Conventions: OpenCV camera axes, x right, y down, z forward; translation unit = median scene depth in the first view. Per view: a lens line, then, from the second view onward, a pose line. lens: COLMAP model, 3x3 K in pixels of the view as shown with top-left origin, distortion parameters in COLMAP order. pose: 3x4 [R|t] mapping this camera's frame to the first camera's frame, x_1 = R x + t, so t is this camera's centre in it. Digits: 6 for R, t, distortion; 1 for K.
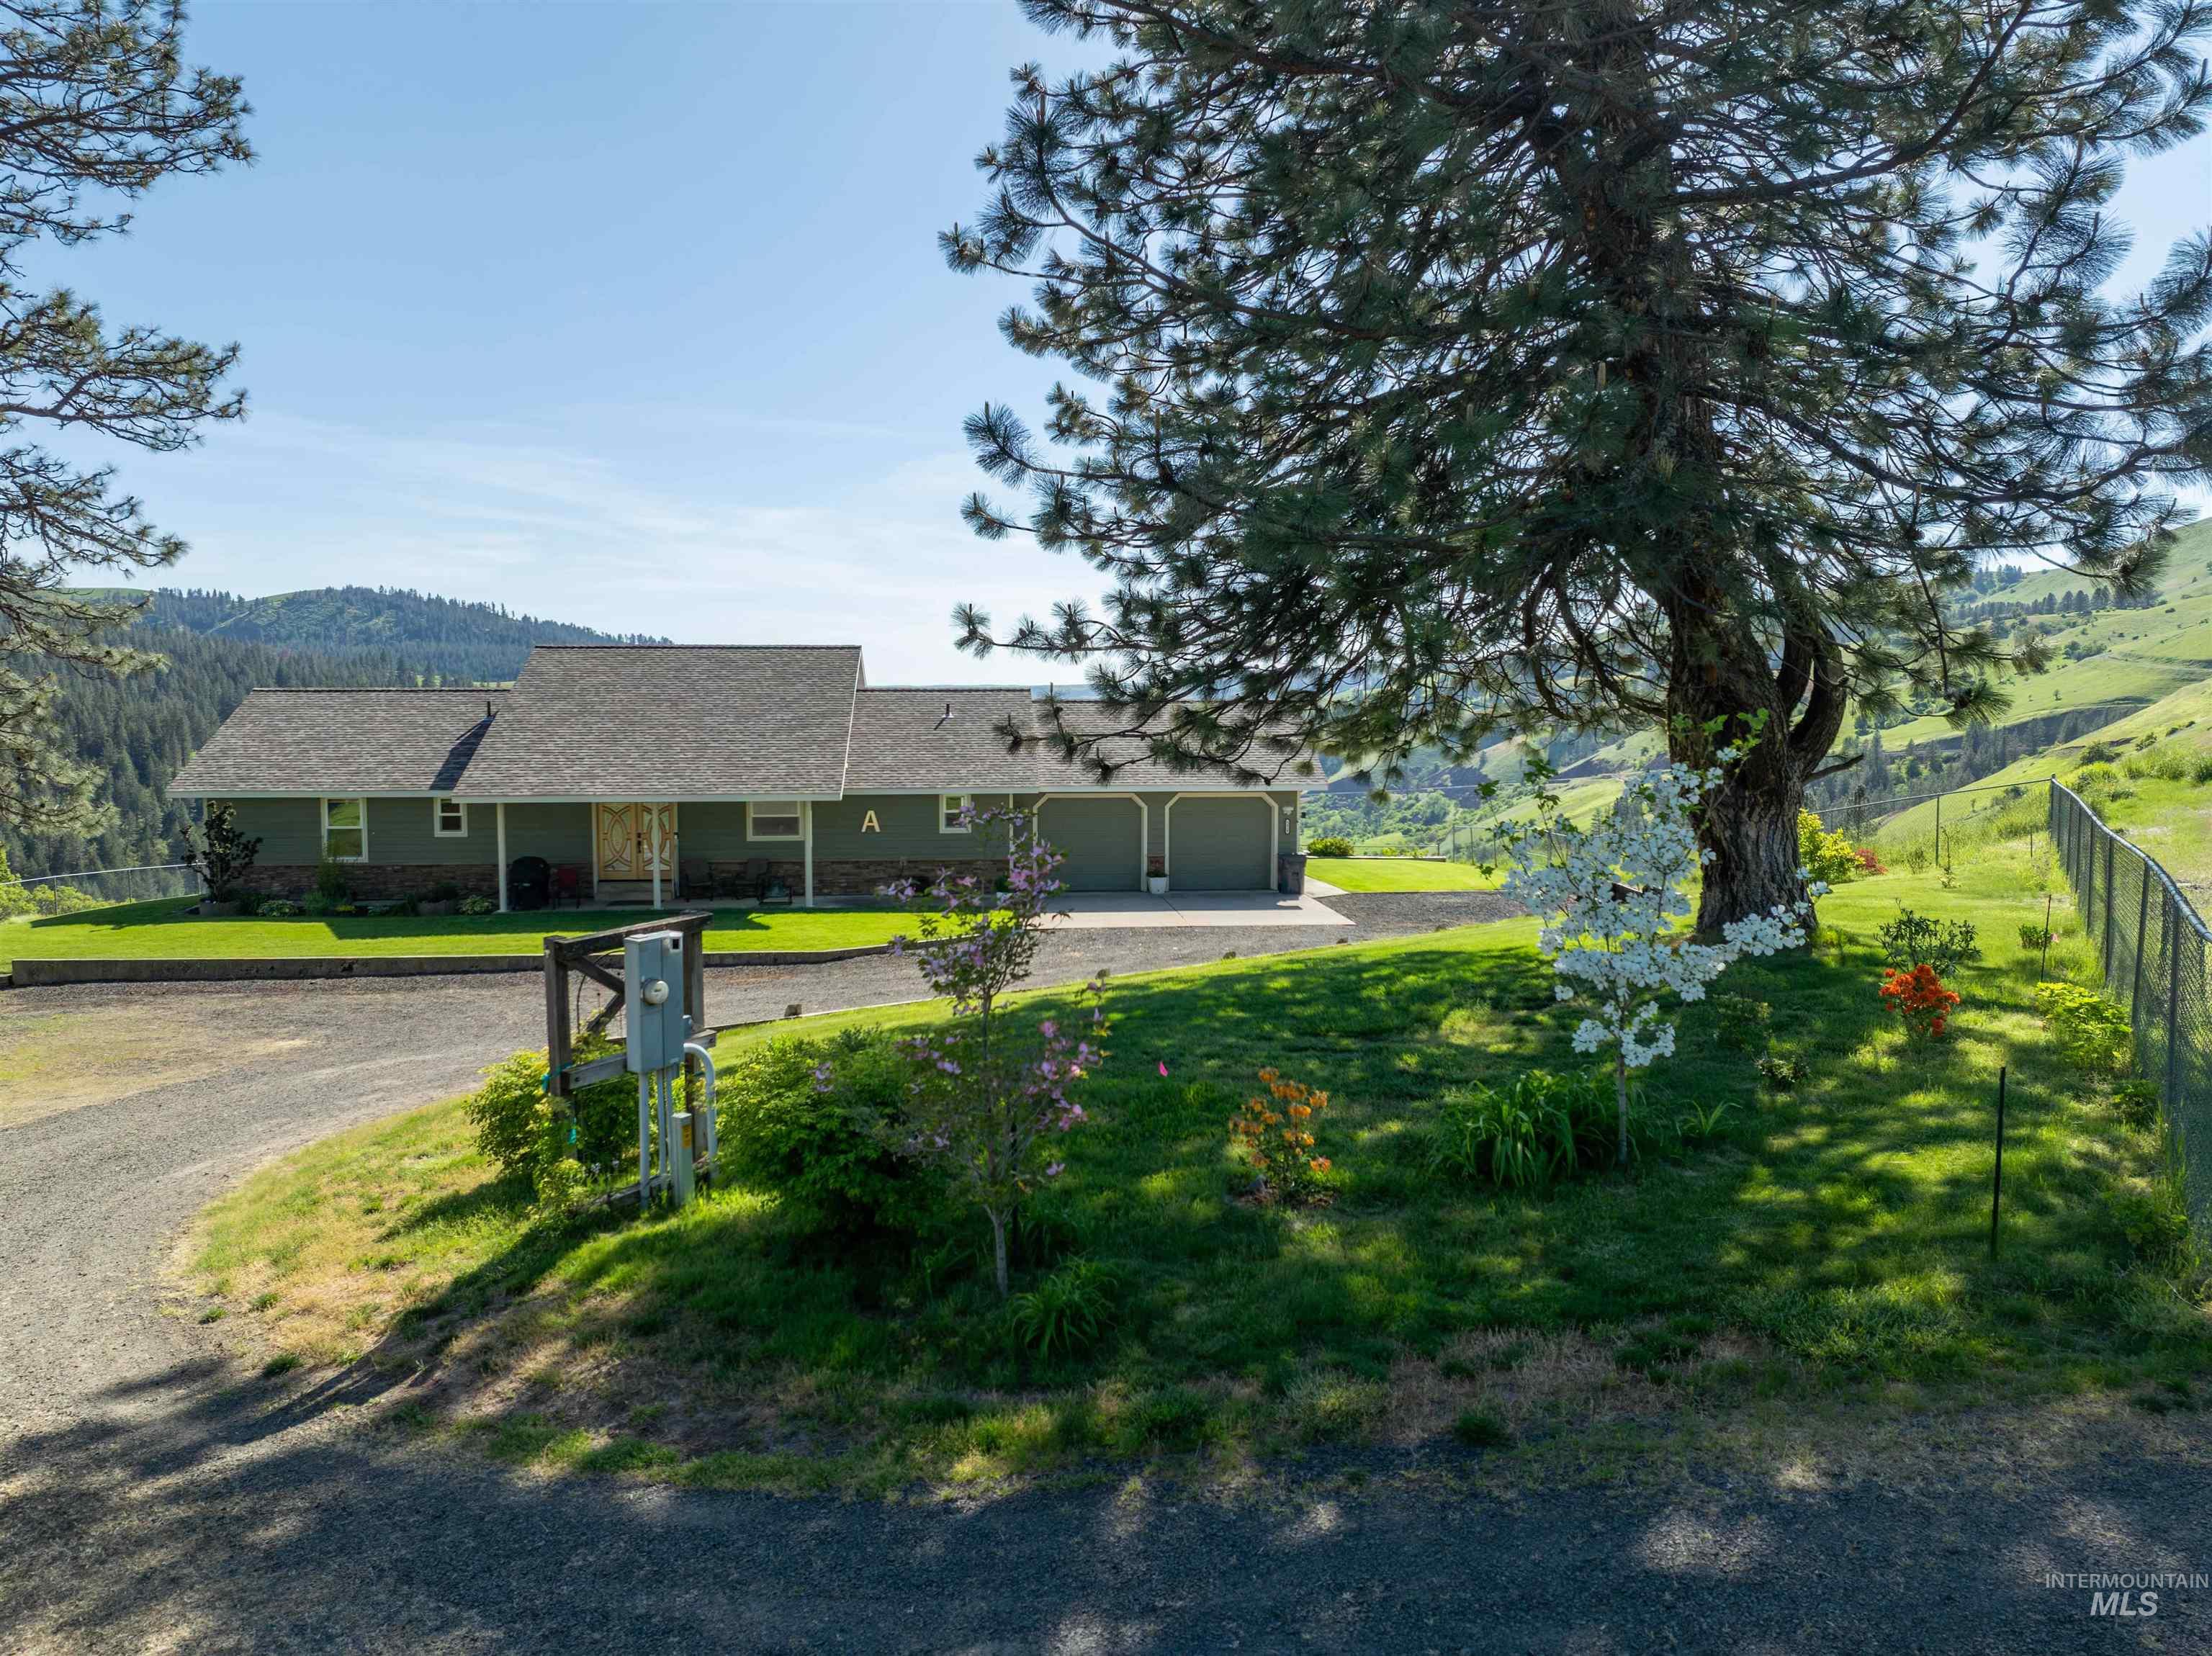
lens RADIAL K [[1570.7, 0, 1161.7], [0, 1570.7, 806.3], [0, 0, 1]] dist [-0.043641, 0.012369]
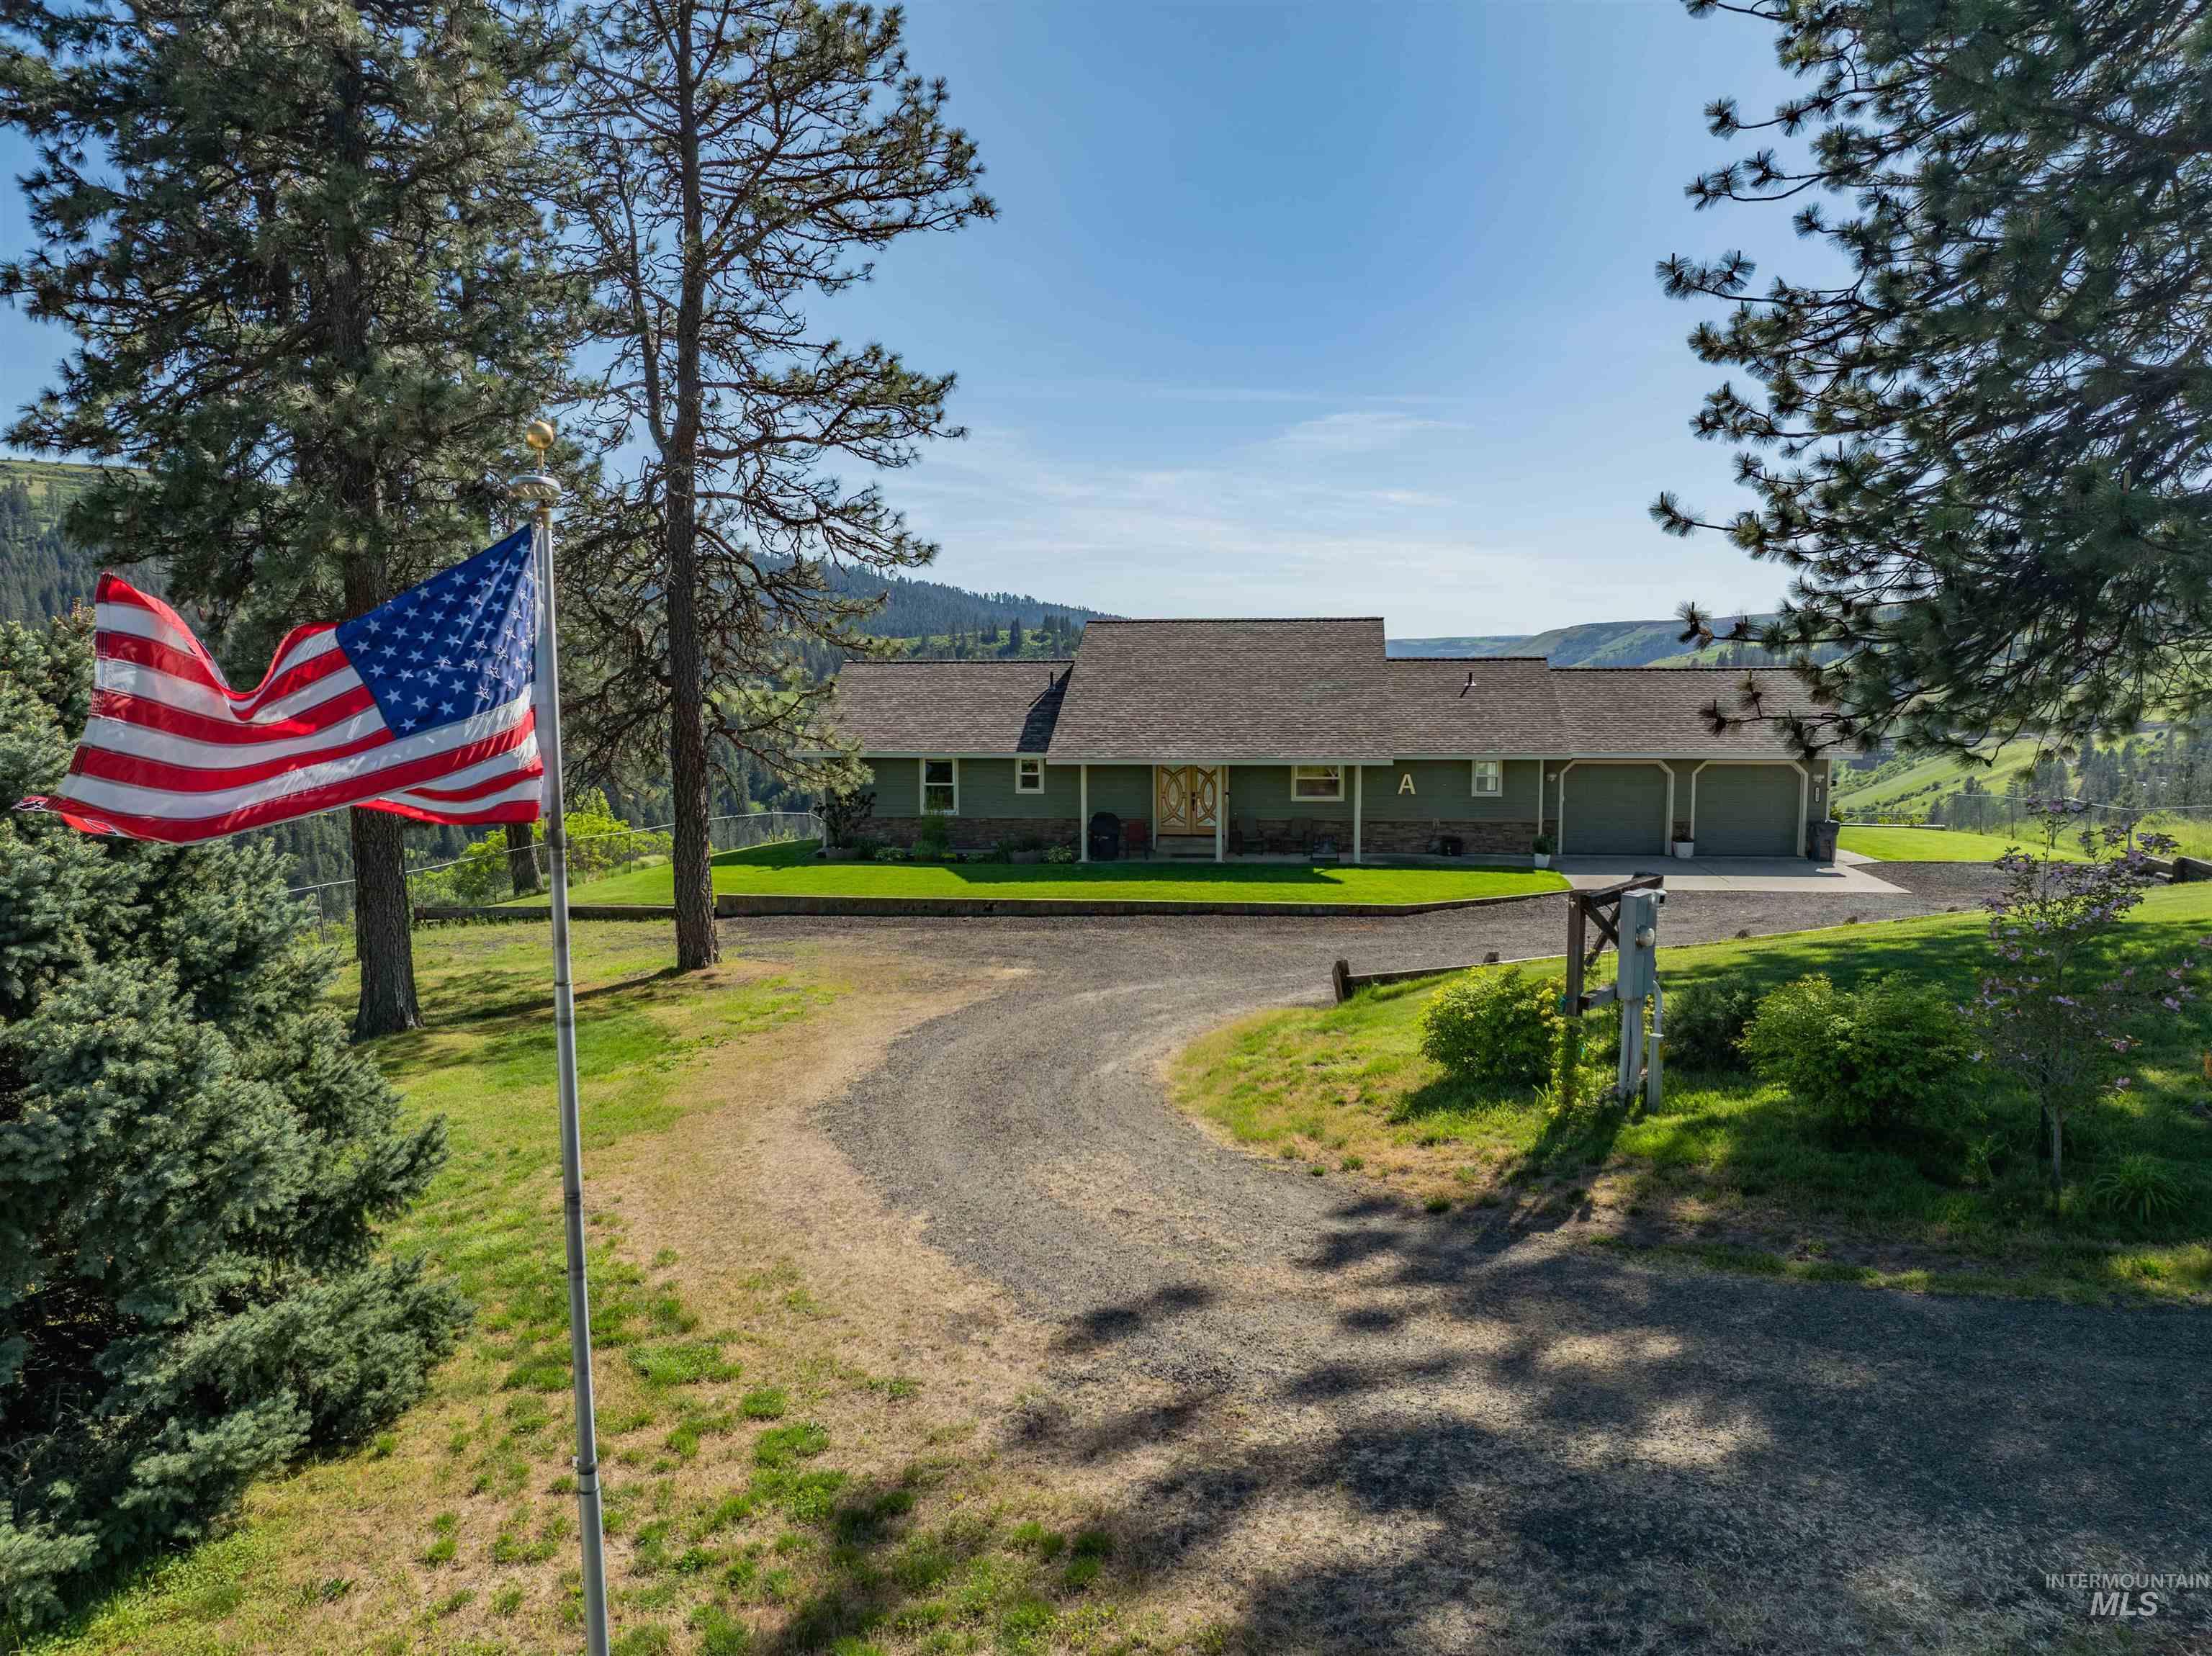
lens RADIAL K [[1570.7, 0, 1162.7], [0, 1570.7, 840.6], [0, 0, 1]] dist [-0.043641, 0.012369]
pose [[0.975092, 0.020330, -0.220868, -0.171751], [-0.009222, 0.998646, 0.051207, -0.008269], [0.221610, -0.047894, 0.973958, -0.125463]]
